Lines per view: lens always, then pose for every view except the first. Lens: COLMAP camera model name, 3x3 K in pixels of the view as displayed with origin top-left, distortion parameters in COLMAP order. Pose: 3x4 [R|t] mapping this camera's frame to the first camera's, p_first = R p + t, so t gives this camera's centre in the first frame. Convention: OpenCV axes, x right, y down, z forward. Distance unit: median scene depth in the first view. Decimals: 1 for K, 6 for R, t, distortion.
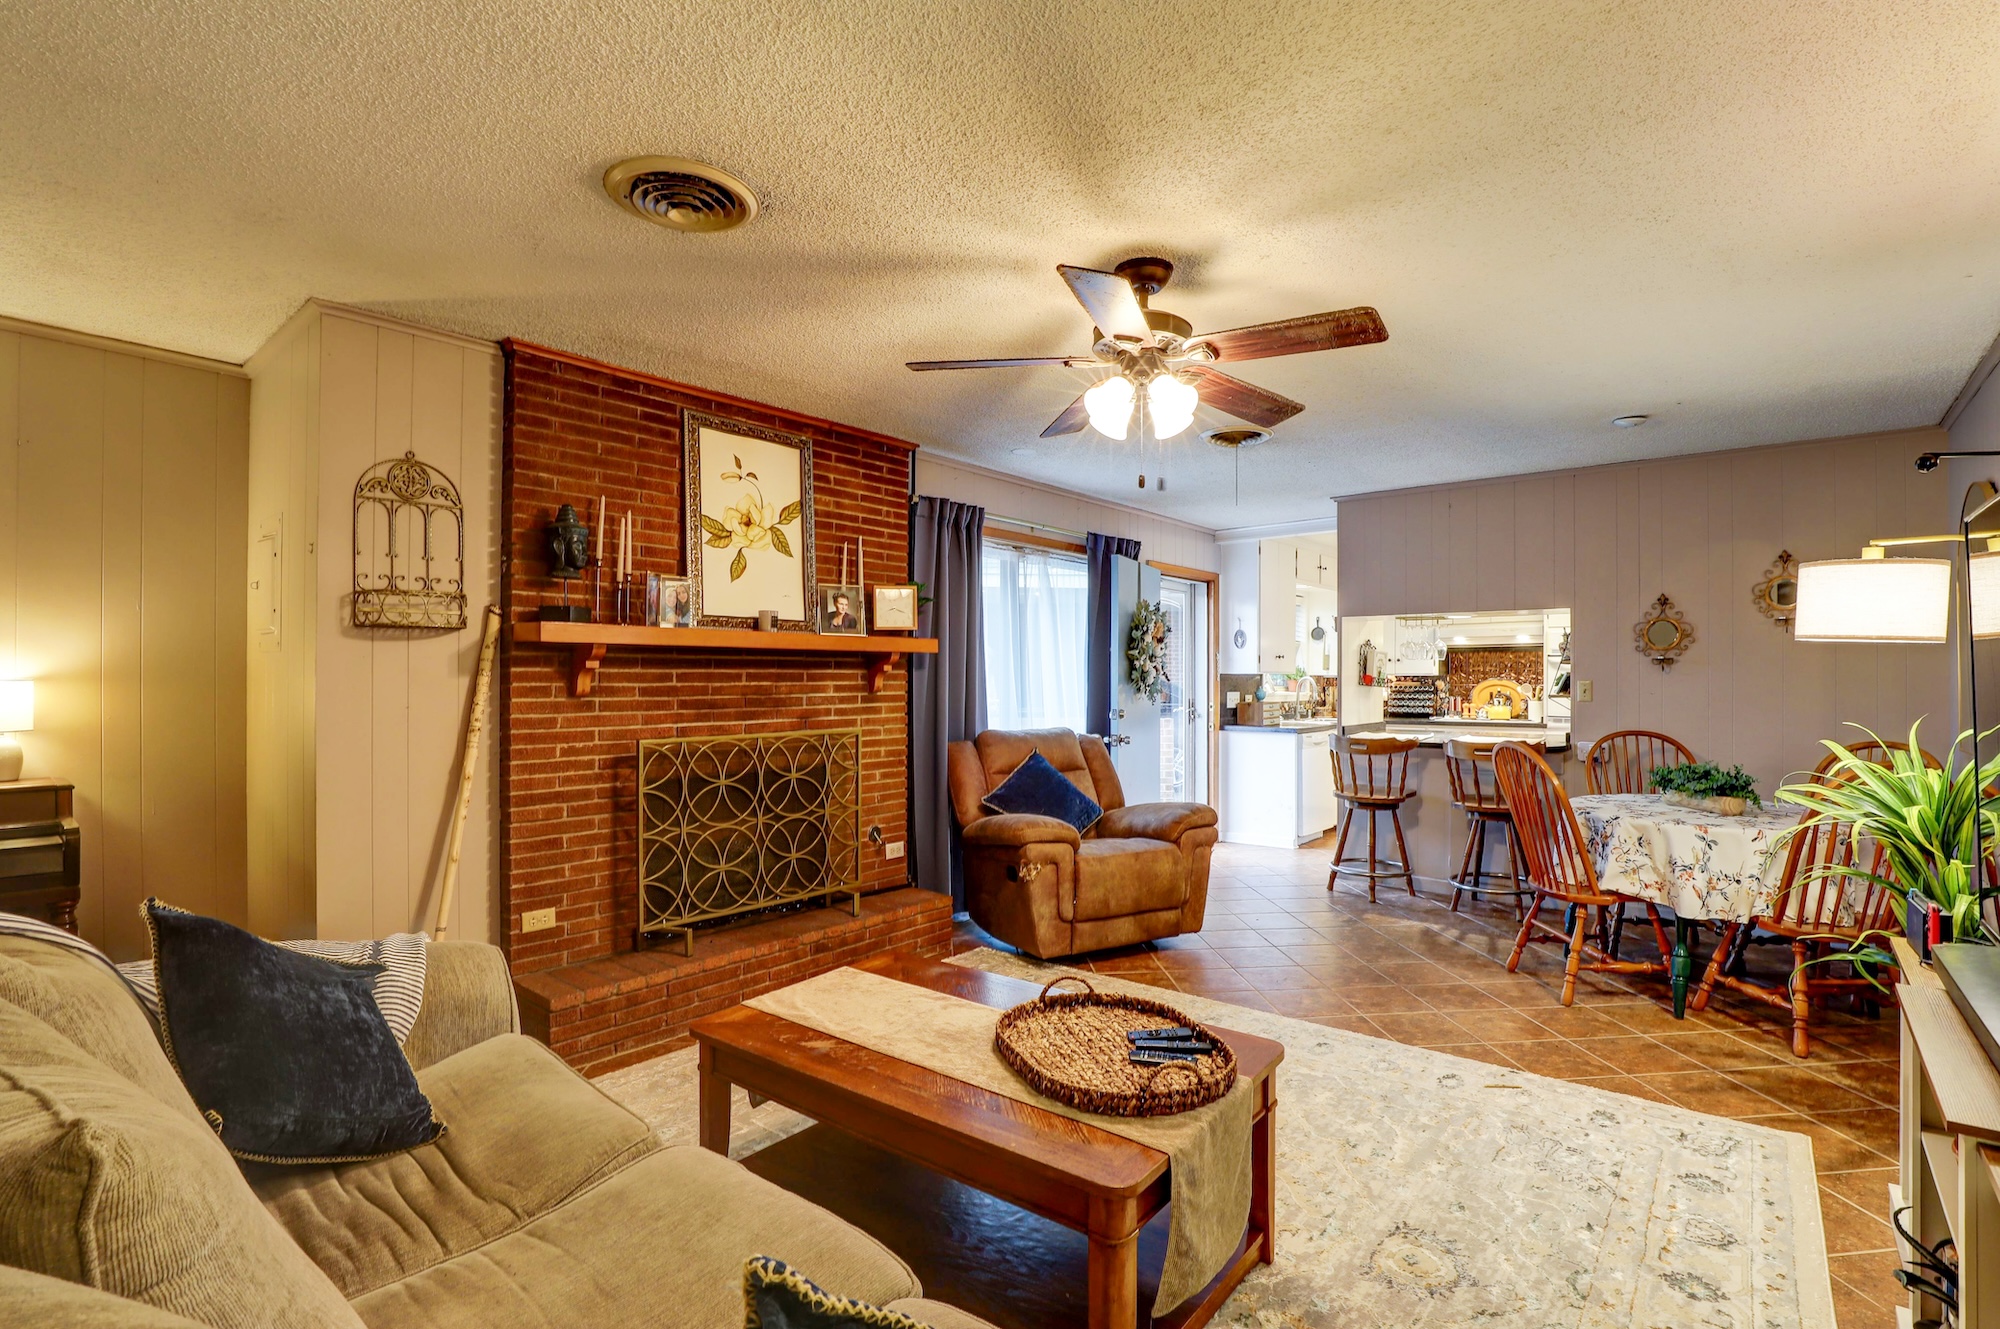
lens RADIAL K [[948.0, 0, 1009.8], [0, 948.0, 670.5], [0, 0, 1]] dist [-0.023167, 0.002071]
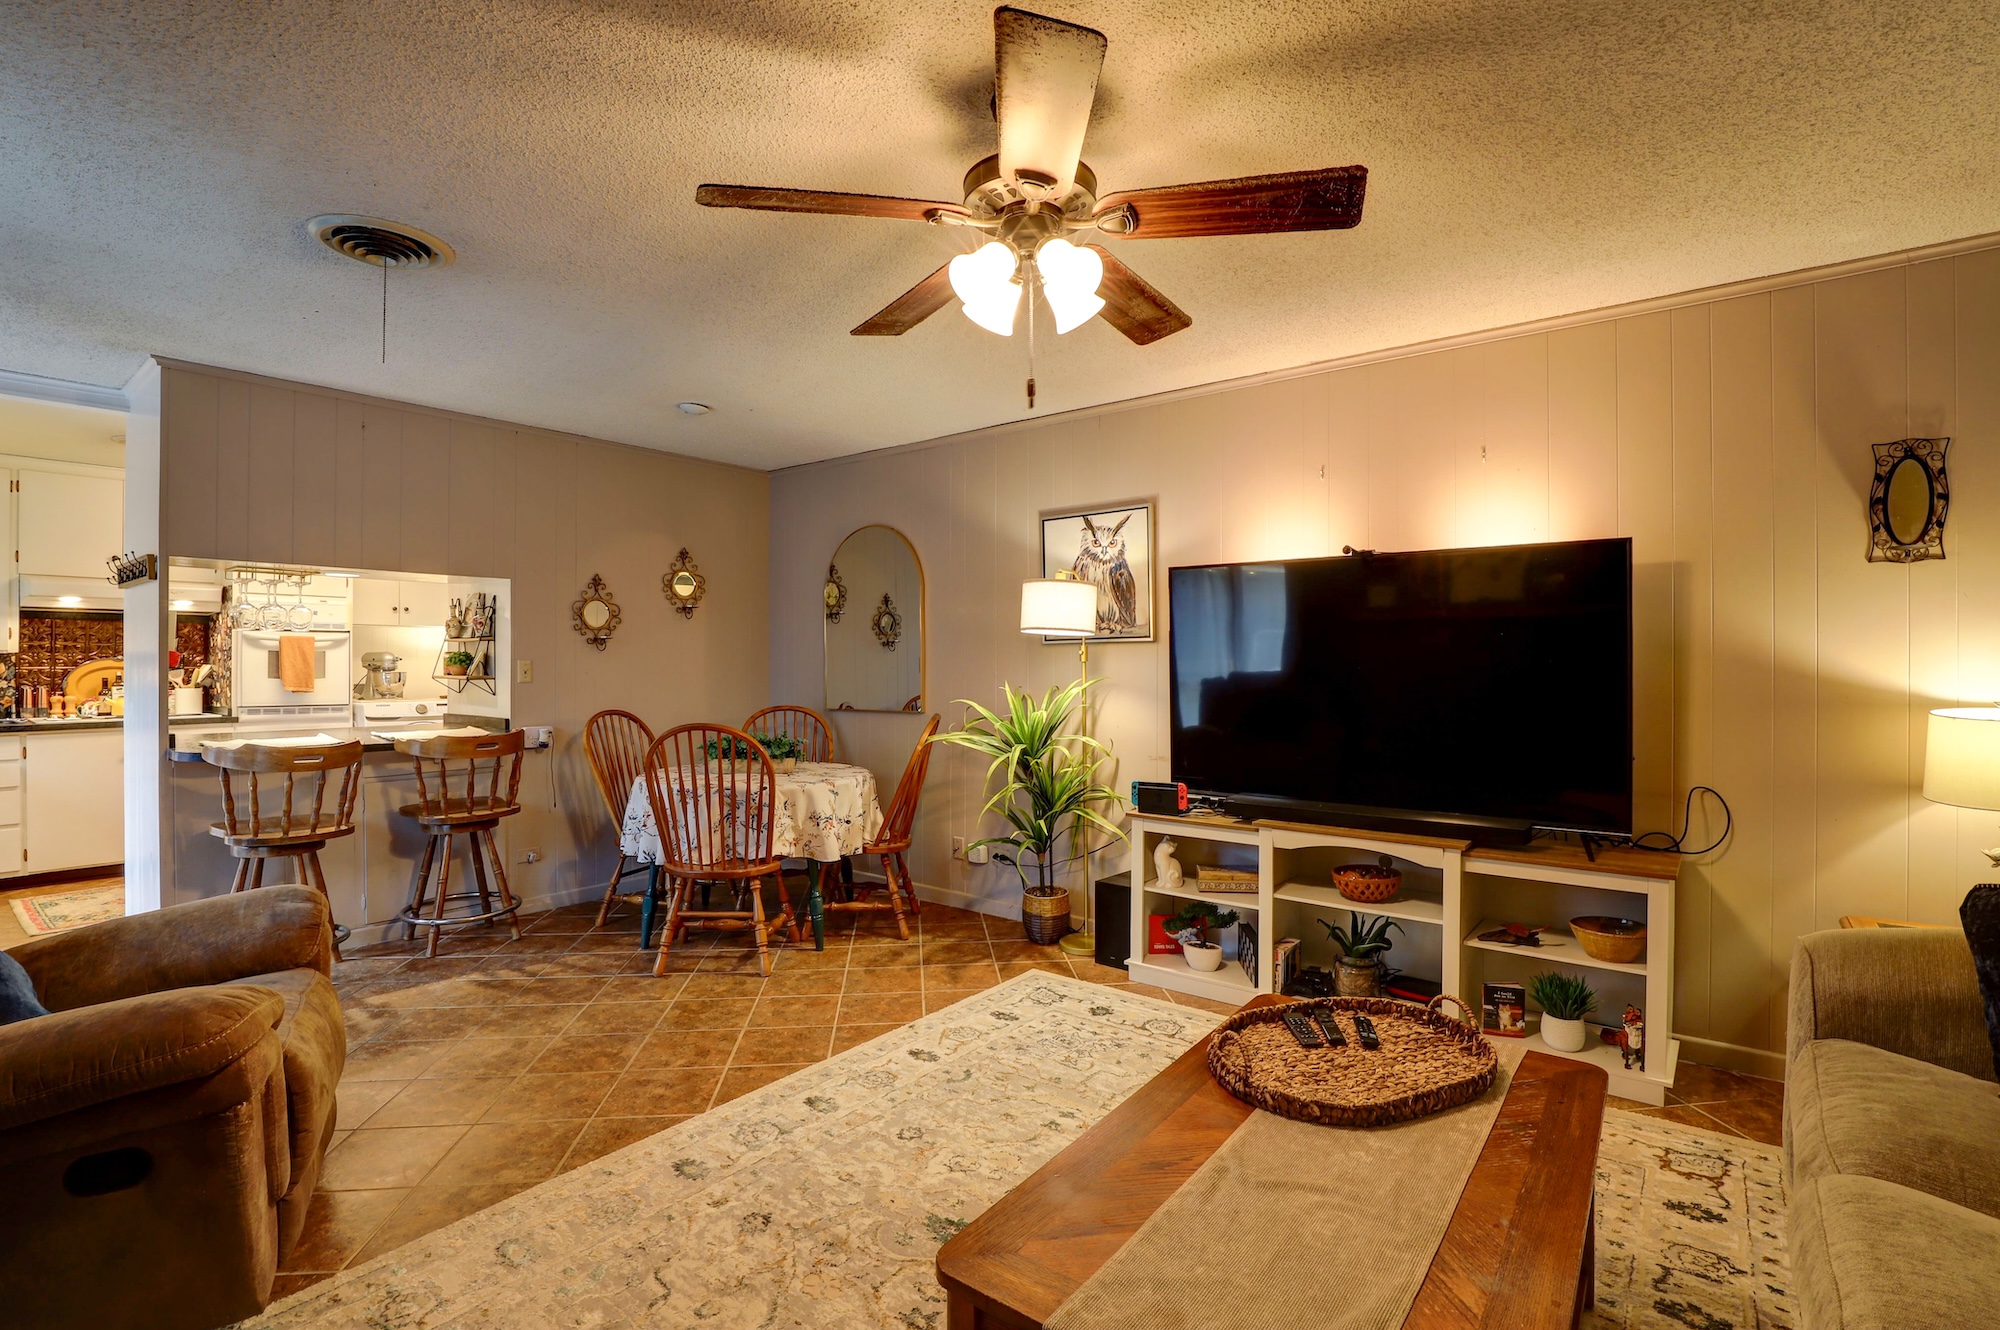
lens RADIAL K [[948.0, 0, 1020.3], [0, 948.0, 662.4], [0, 0, 1]] dist [-0.023167, 0.002071]
pose [[-0.038393, -0.004942, 0.999250, -0.451666], [-0.007815, 0.999959, 0.004645, 0.006201], [-0.999232, -0.007631, -0.038430, 0.770285]]
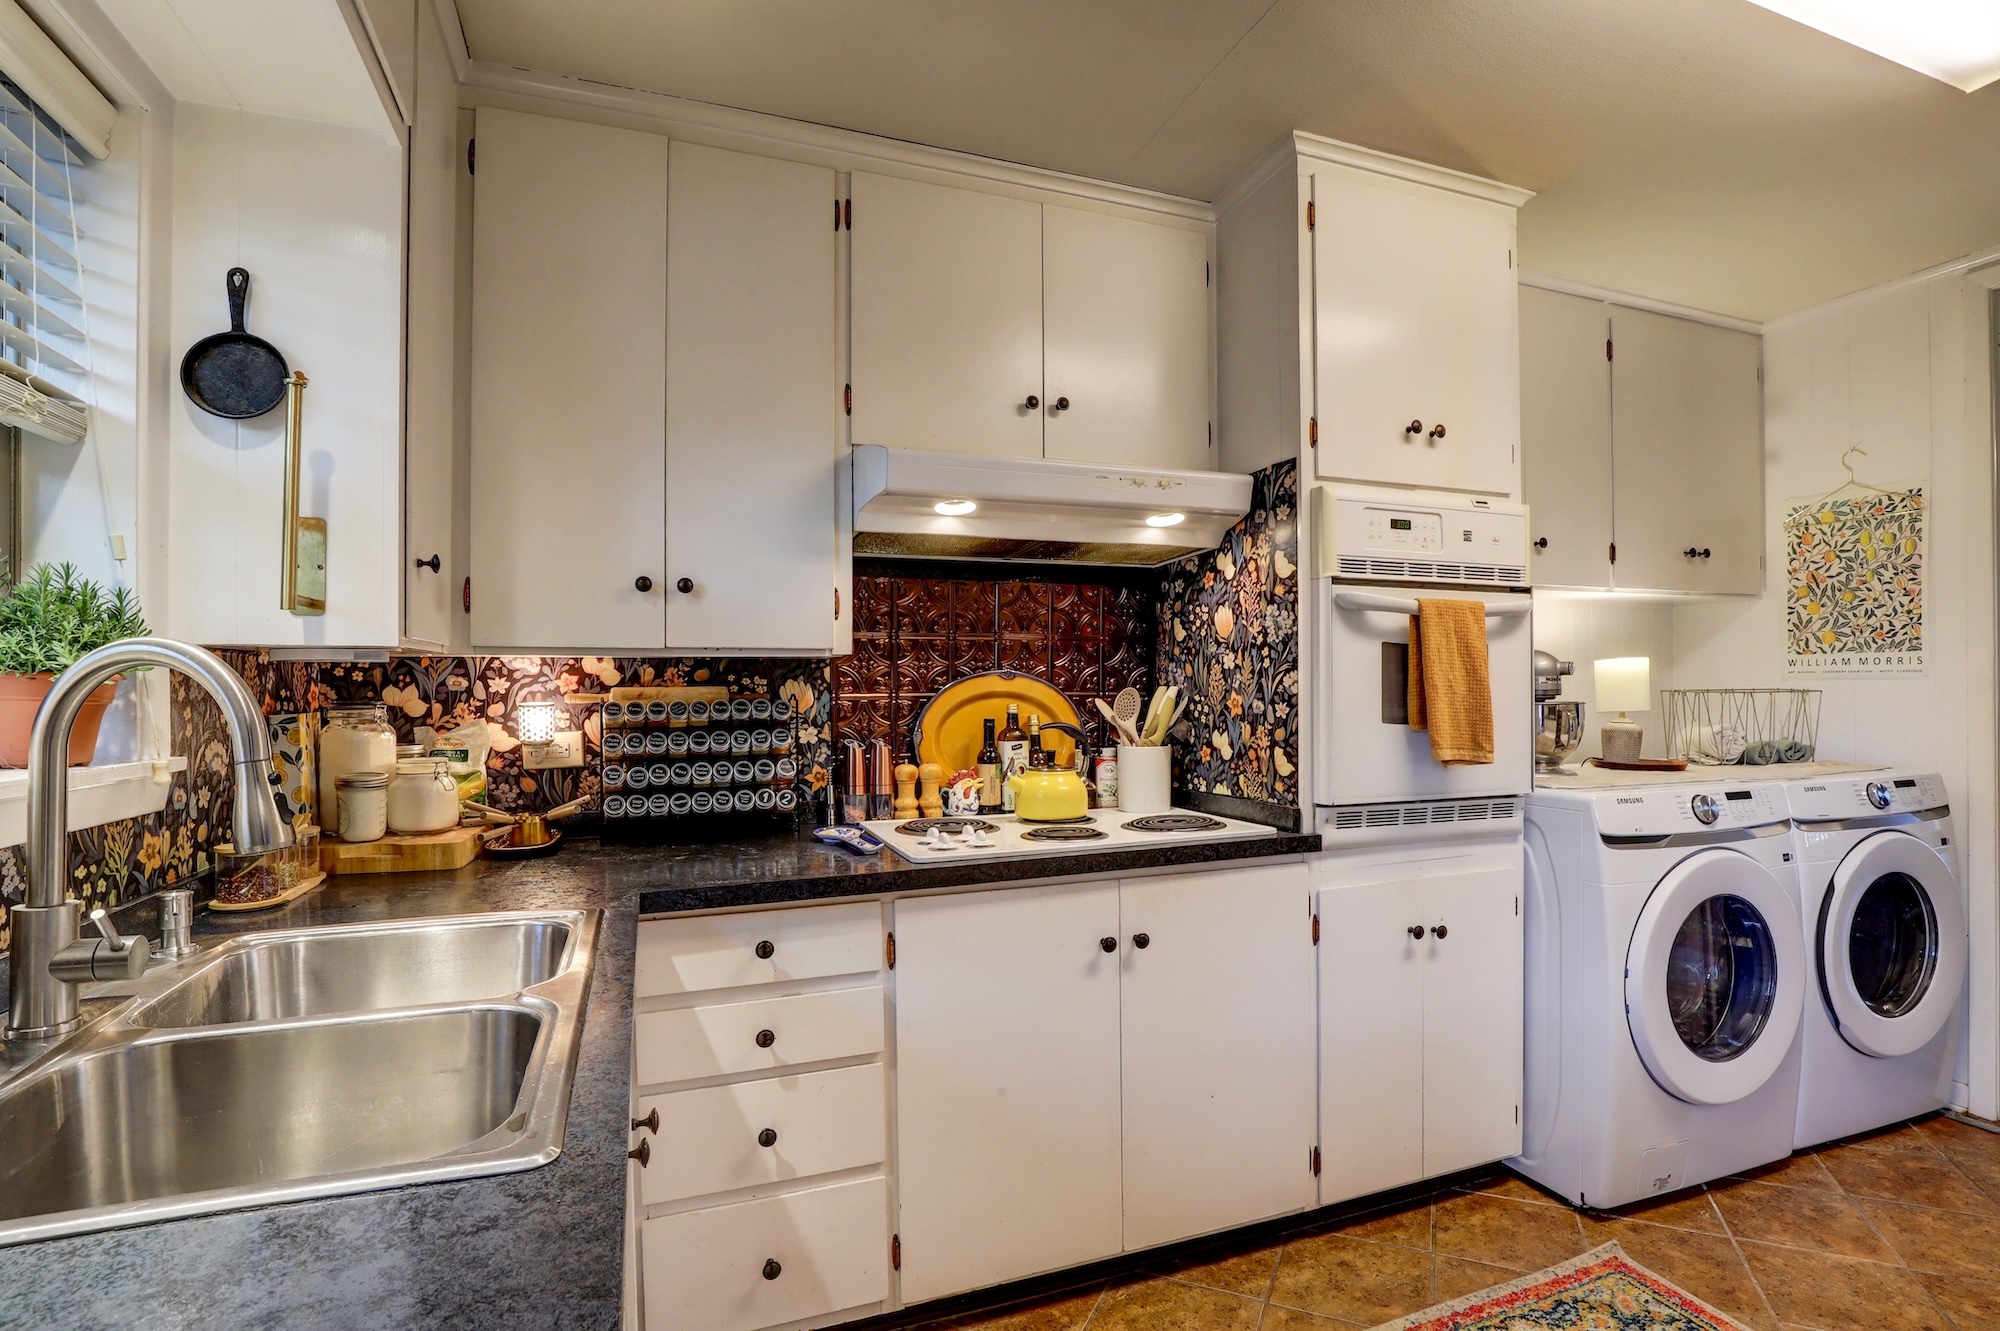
lens RADIAL K [[948.0, 0, 993.9], [0, 948.0, 684.7], [0, 0, 1]] dist [-0.023167, 0.002071]
pose [[0.477145, -0.008777, 0.878781, 0.576081], [0.002460, 0.999960, 0.008651, 0.021941], [-0.878821, -0.001966, 0.477148, 1.910662]]
